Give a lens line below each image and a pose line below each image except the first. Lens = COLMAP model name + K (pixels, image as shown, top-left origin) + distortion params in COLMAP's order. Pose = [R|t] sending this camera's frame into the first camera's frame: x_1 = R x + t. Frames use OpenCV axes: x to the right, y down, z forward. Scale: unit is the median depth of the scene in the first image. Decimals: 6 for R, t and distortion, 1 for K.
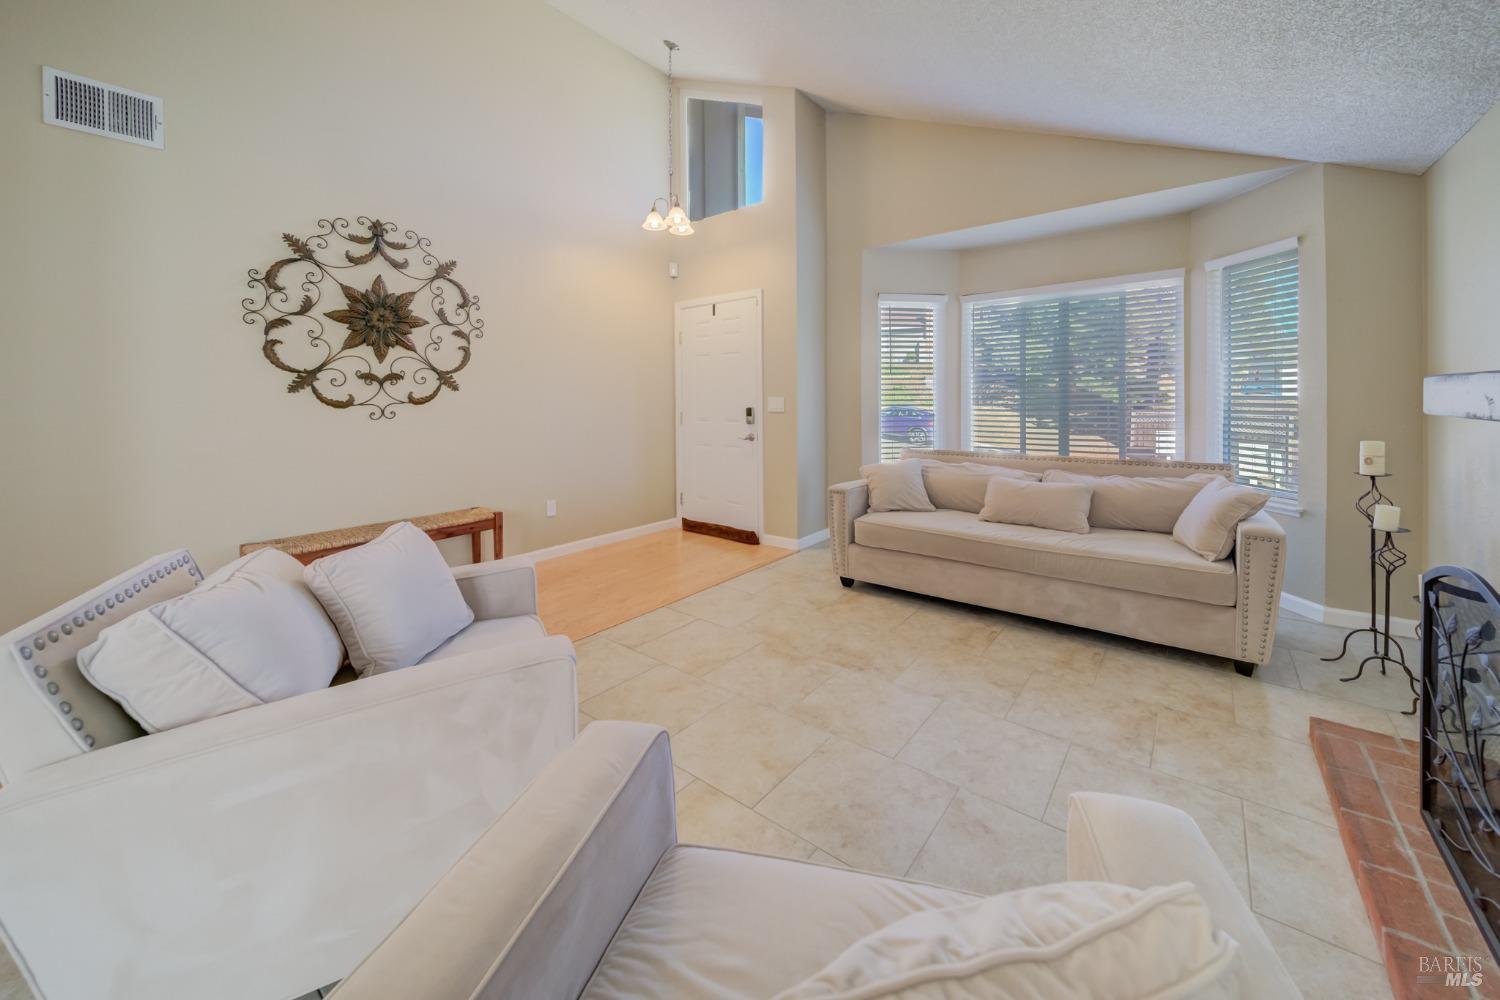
lens RADIAL K [[556.7, 0, 797.4], [0, 556.7, 401.2], [0, 0, 1]] dist [-0.001784, -0.000183]
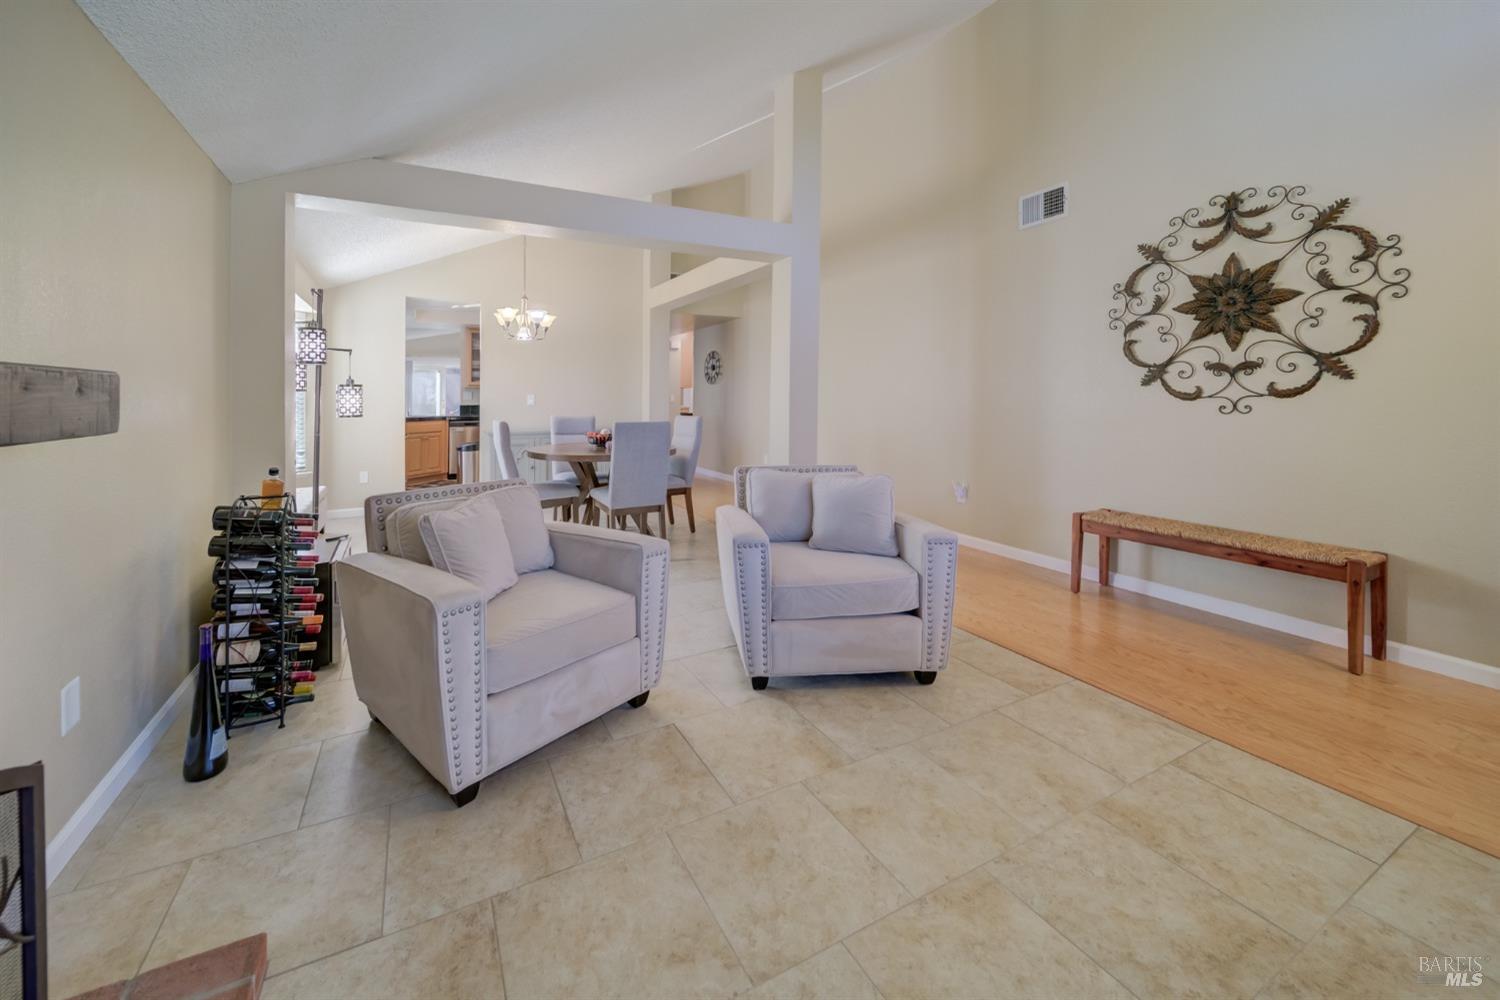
lens RADIAL K [[560.4, 0, 675.5], [0, 560.4, 396.1], [0, 0, 1]] dist [-0.000766, -0.000506]
pose [[-0.491106, 0.013769, -0.870991, 0.484717], [0.006987, 0.999905, 0.011868, -0.012854], [0.871072, -0.000257, -0.491155, 0.661975]]
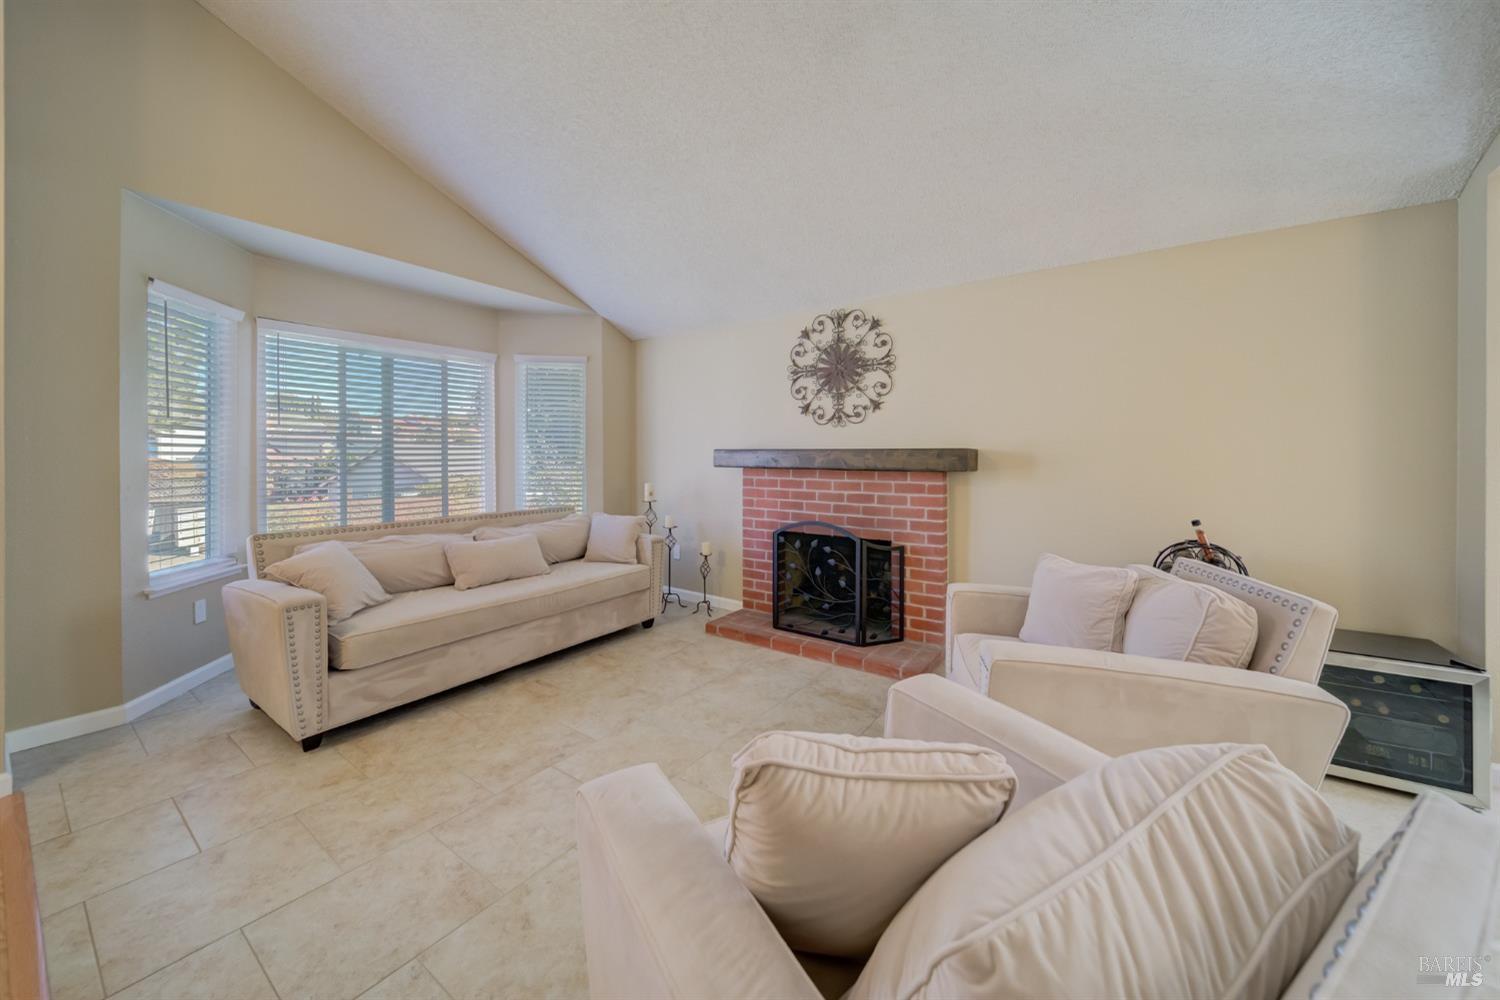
lens RADIAL K [[532.5, 0, 751.1], [0, 532.5, 464.3], [0, 0, 1]] dist [-0.002238, -0.000322]
pose [[-0.020726, -0.003257, 0.999780, -0.584921], [0.001137, 0.999994, 0.003281, -0.000890], [-0.999785, 0.001205, -0.020722, 0.536375]]
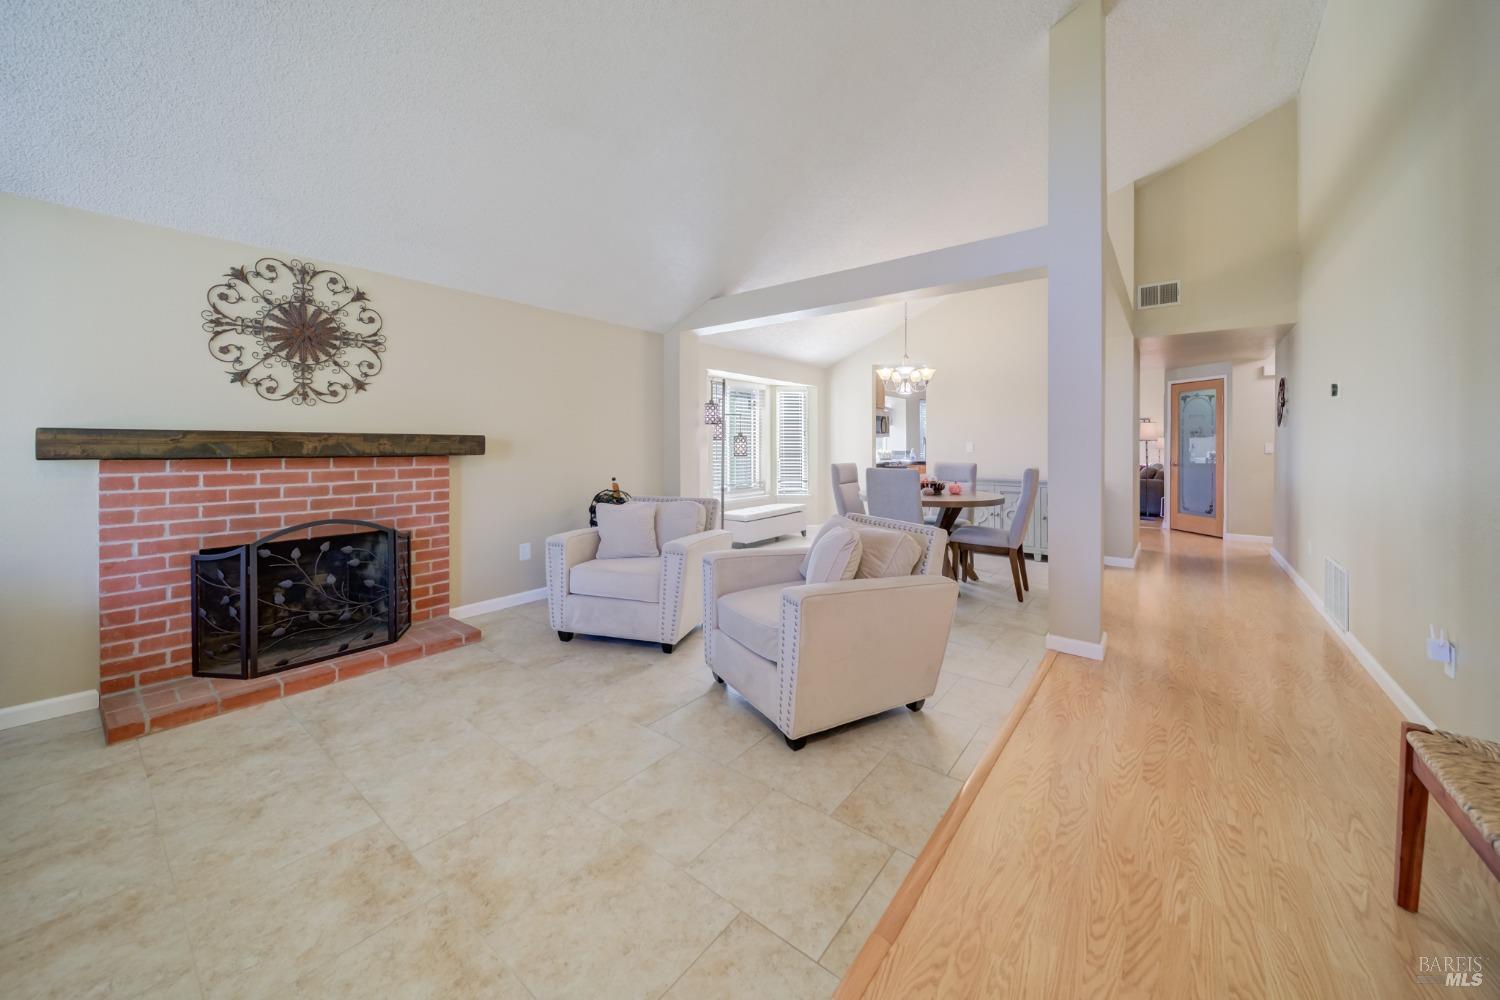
lens RADIAL K [[538.2, 0, 753.6], [0, 538.2, 448.1], [0, 0, 1]] dist [-0.001238, -0.000166]
pose [[-0.998983, 0.006014, 0.044677, -0.273072], [0.006508, 0.999919, 0.010926, -0.007358], [-0.044608, 0.011205, -0.998942, 1.239864]]
